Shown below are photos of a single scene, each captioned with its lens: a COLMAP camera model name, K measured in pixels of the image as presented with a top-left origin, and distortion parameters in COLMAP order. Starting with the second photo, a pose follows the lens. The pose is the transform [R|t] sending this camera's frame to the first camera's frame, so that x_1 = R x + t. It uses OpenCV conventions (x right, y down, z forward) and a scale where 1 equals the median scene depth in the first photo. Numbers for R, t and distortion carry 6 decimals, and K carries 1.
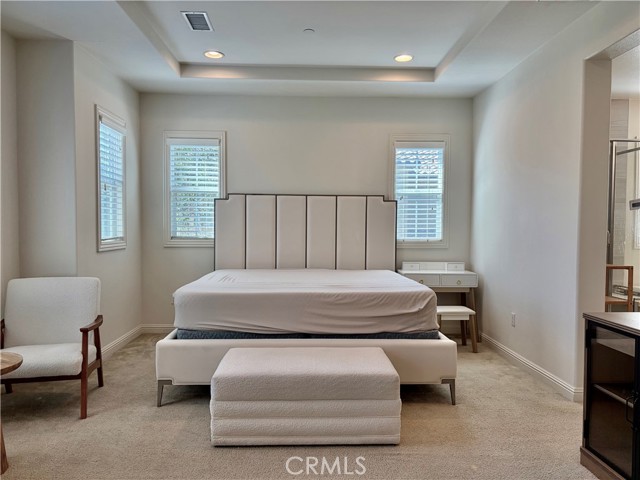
lens RADIAL K [[480.8, 0, 318.0], [0, 480.8, 242.1], [0, 0, 1]] dist [0.050861, -0.052700]
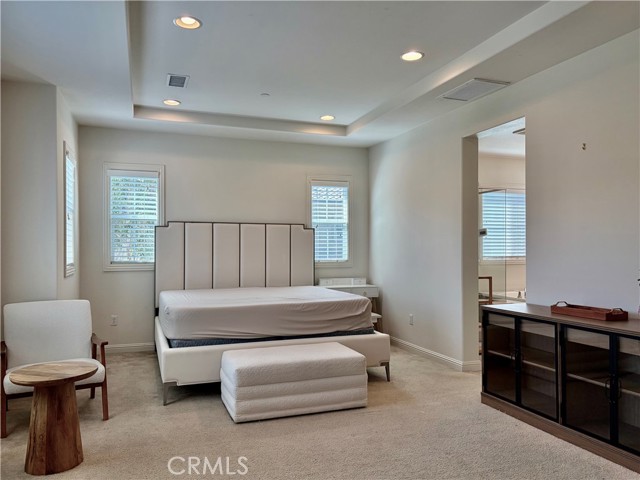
lens RADIAL K [[480.8, 0, 322.8], [0, 480.8, 241.1], [0, 0, 1]] dist [0.050861, -0.052700]
pose [[0.950500, -0.003739, 0.310702, -0.222517], [0.018111, 0.998894, -0.043383, -0.001928], [-0.310196, 0.046862, 0.949517, -0.178412]]
